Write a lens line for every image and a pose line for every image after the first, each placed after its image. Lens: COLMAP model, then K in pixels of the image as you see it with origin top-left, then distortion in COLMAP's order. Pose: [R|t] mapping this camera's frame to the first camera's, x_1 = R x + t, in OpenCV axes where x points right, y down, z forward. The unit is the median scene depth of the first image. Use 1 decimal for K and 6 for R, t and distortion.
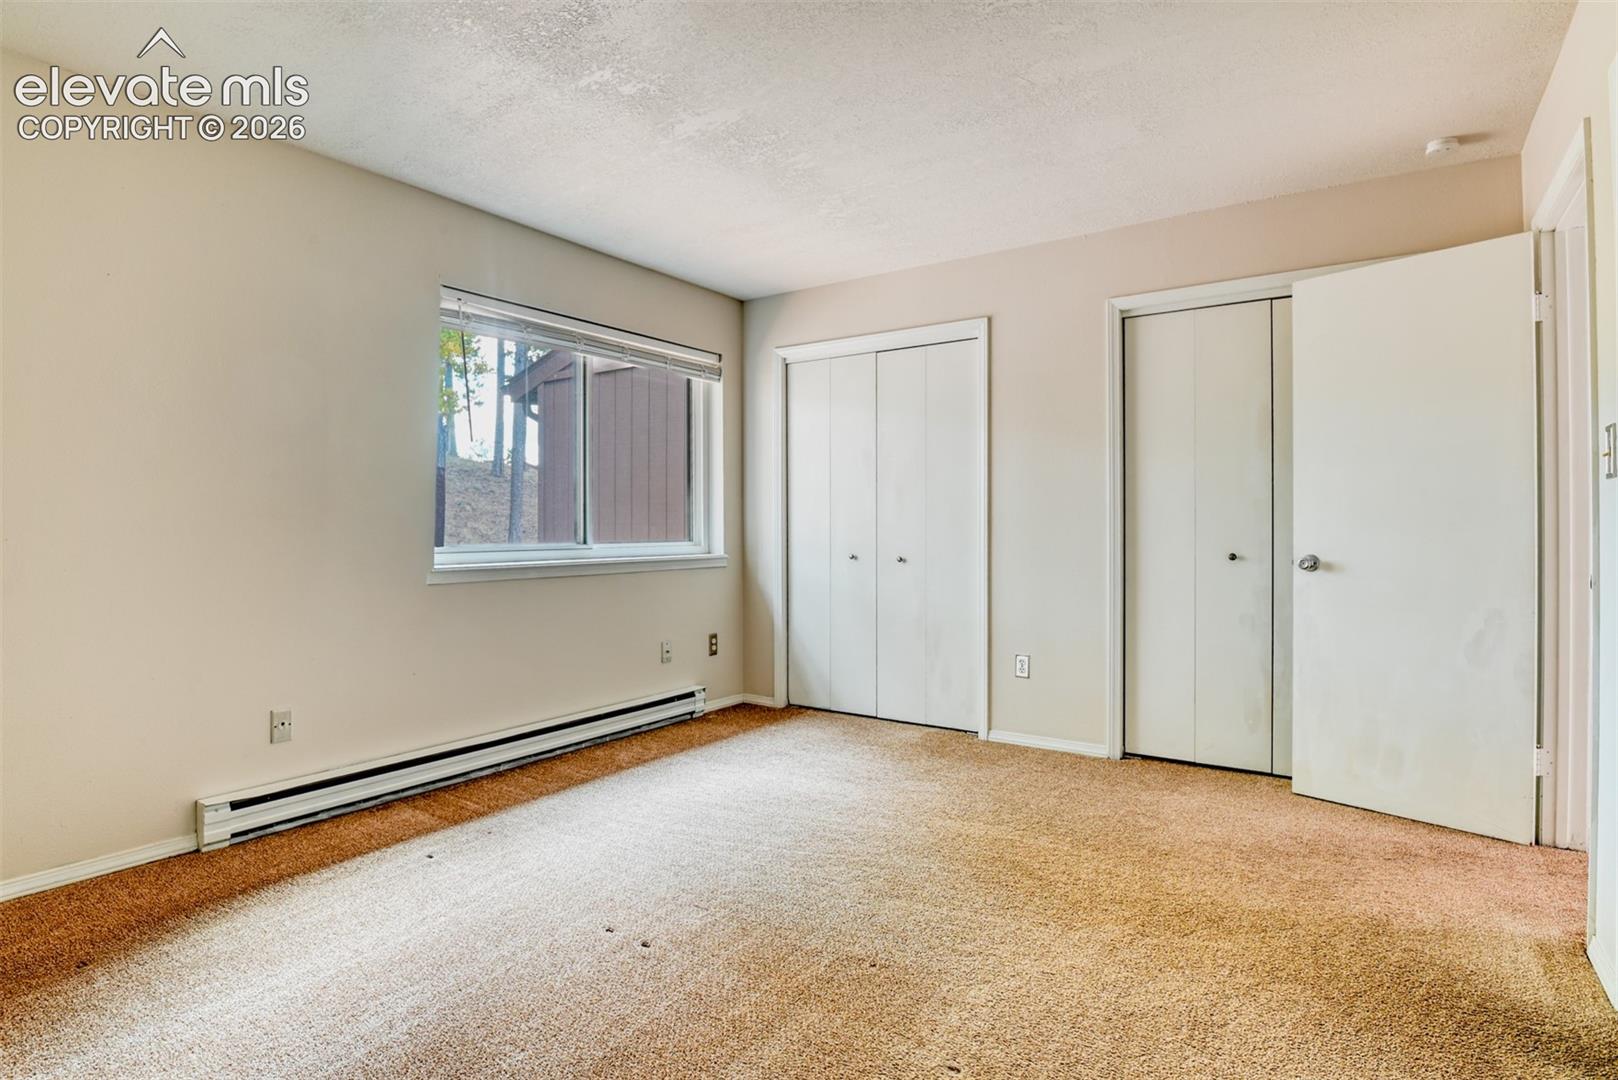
lens RADIAL K [[817.9, 0, 810.1], [0, 817.9, 530.0], [0, 0, 1]] dist [-0.010996, -0.006689]
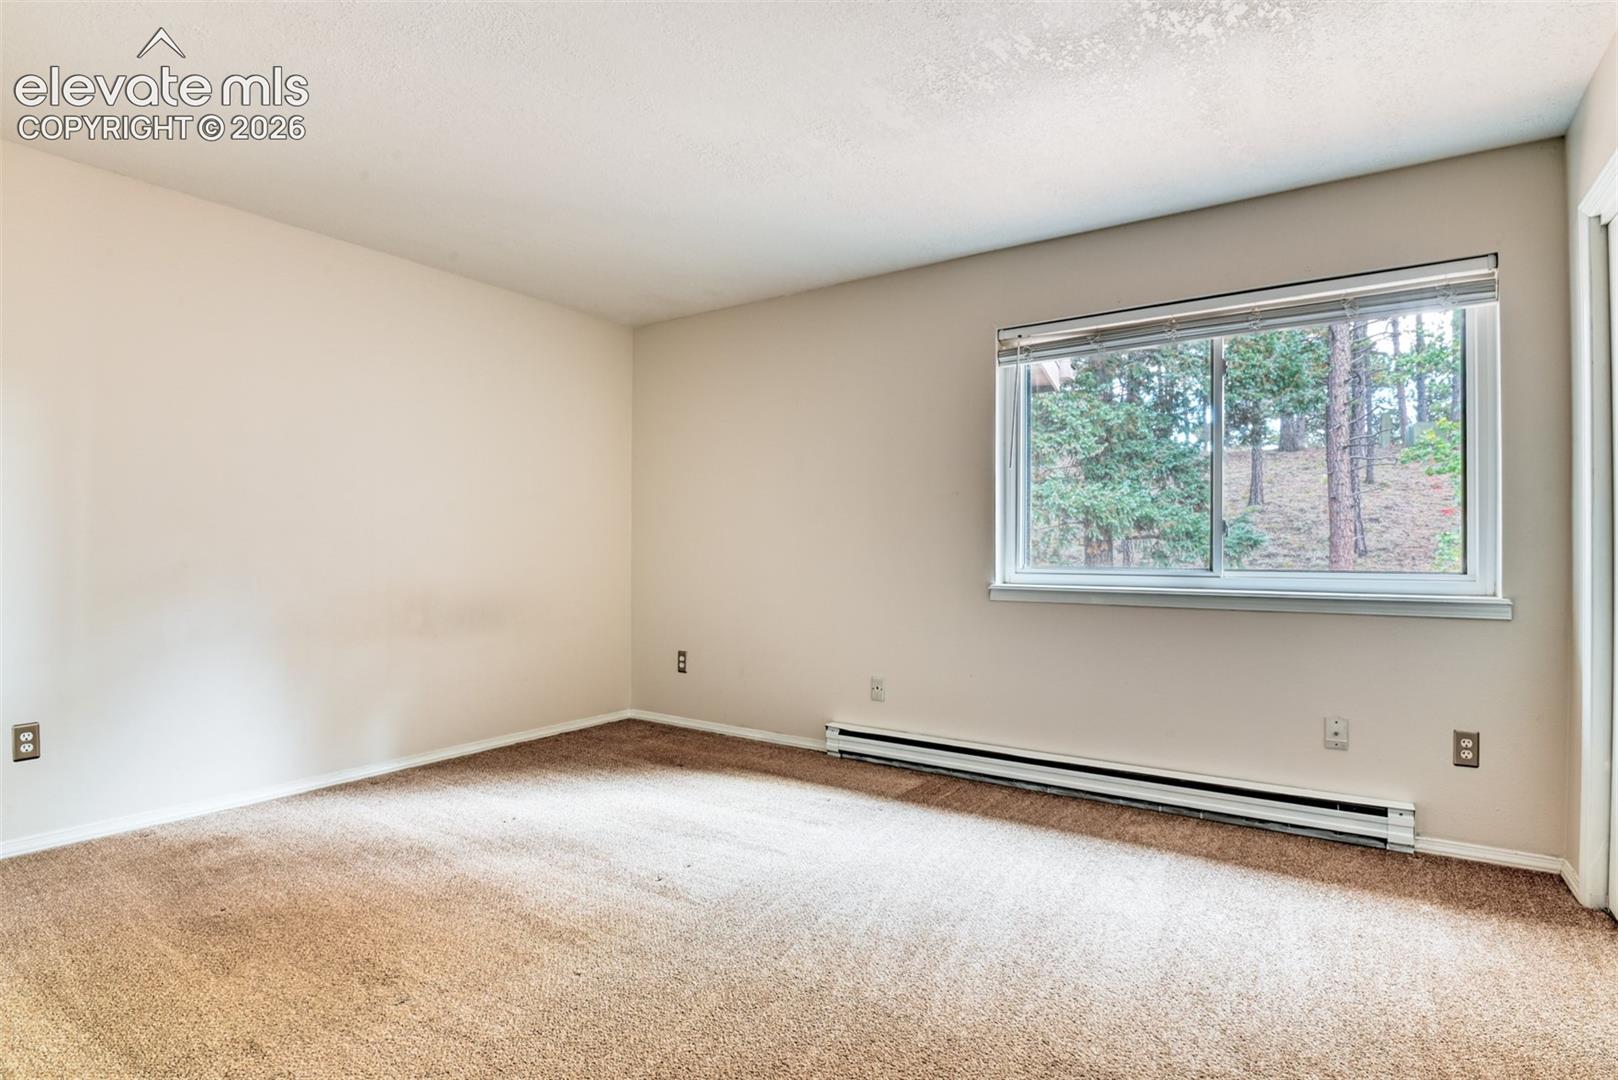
lens RADIAL K [[817.9, 0, 855.4], [0, 817.9, 554.6], [0, 0, 1]] dist [-0.010996, -0.006689]
pose [[0.029929, 0.017433, -0.999400, 0.636166], [0.001094, 0.999847, 0.017473, -0.017665], [0.999551, -0.001616, 0.029905, 0.748733]]
